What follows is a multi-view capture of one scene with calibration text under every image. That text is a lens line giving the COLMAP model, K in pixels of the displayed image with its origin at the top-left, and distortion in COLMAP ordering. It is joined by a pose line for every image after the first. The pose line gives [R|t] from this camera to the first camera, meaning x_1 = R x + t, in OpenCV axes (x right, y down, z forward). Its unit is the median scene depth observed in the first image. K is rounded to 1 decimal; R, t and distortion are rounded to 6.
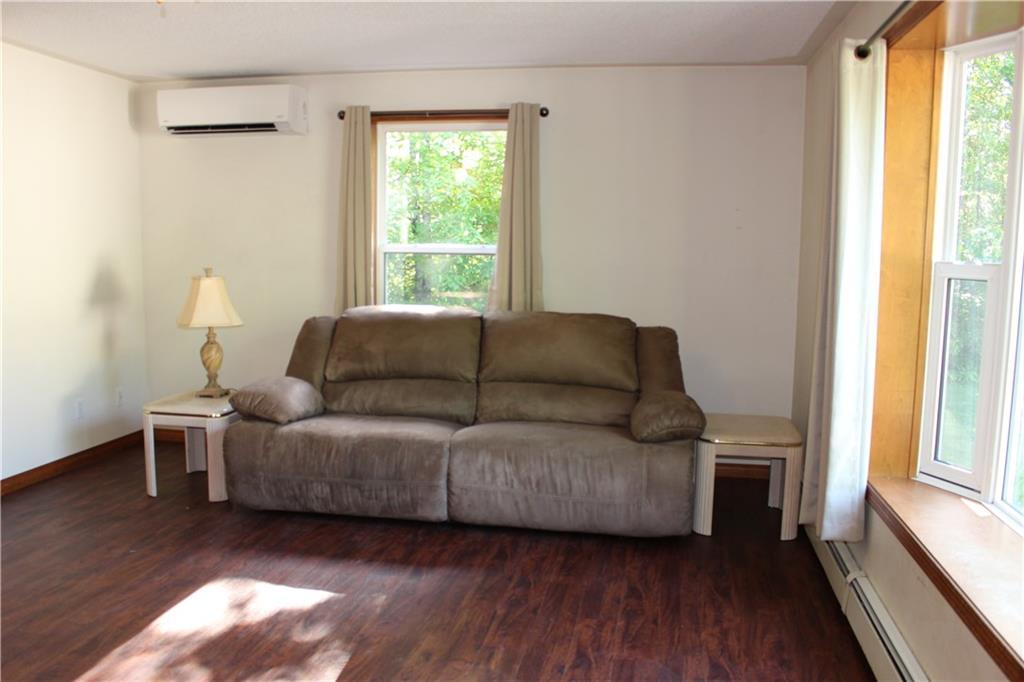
lens RADIAL K [[849.1, 0, 505.8], [0, 849.1, 339.7], [0, 0, 1]] dist [-0.125625, 0.067017]
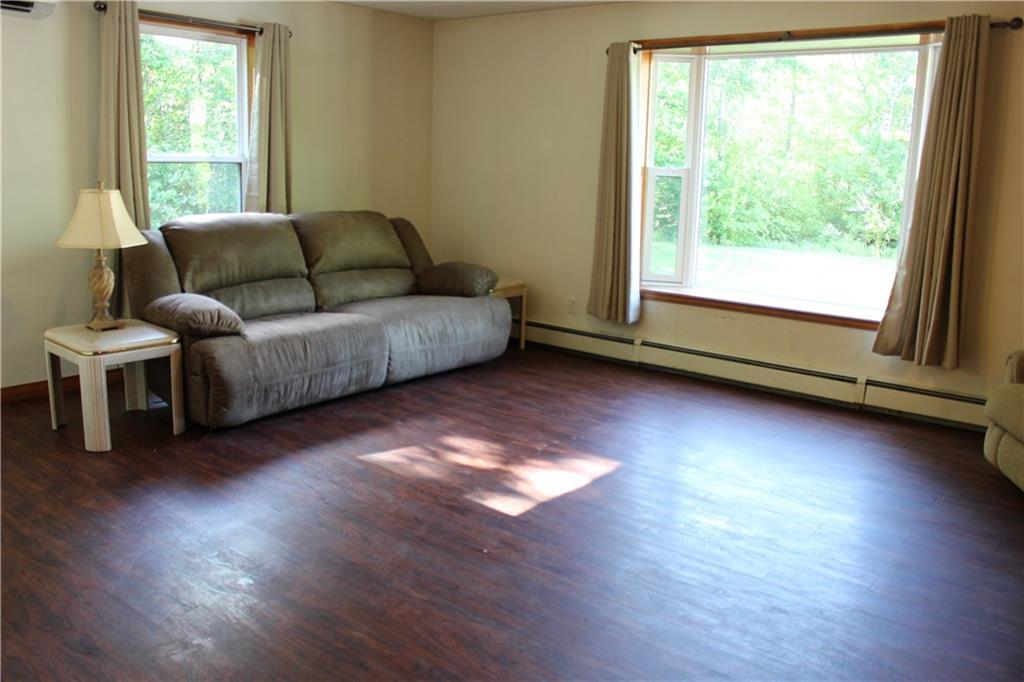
lens RADIAL K [[849.1, 0, 503.3], [0, 849.1, 337.8], [0, 0, 1]] dist [-0.125625, 0.067017]
pose [[0.485564, -0.174853, 0.856536, -1.002435], [0.079963, 0.984569, 0.155660, -0.026694], [-0.870536, -0.007092, 0.492053, 0.250811]]
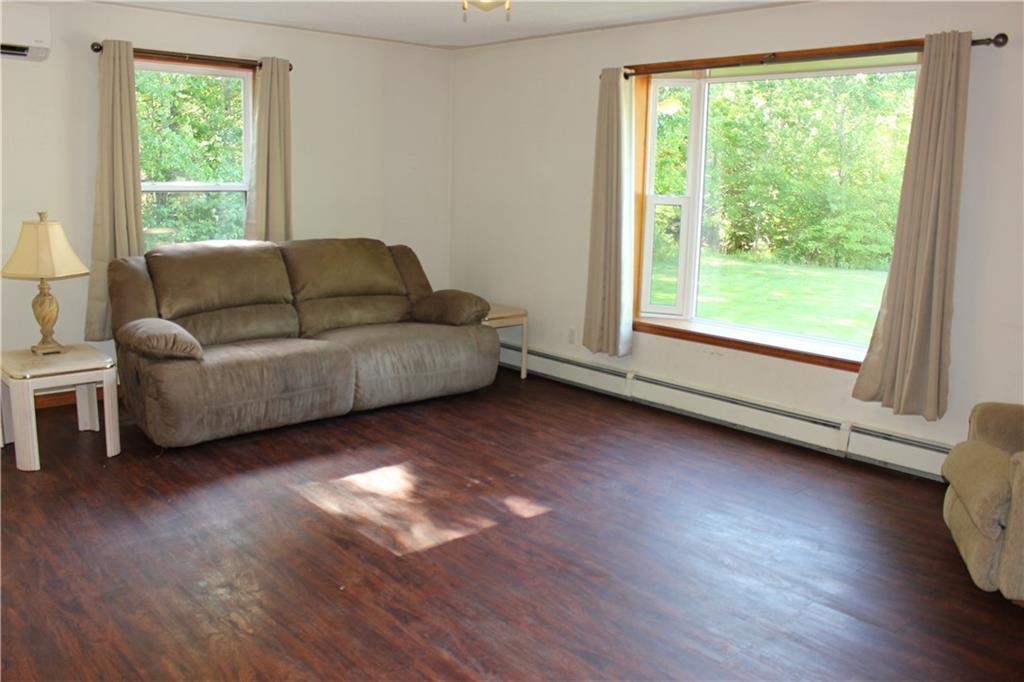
lens RADIAL K [[849.1, 0, 504.4], [0, 849.1, 338.3], [0, 0, 1]] dist [-0.125625, 0.067017]
pose [[0.611748, -0.143282, 0.777968, -0.864577], [0.073992, 0.989512, 0.124060, -0.026310], [-0.787585, -0.018330, 0.615934, 0.069321]]
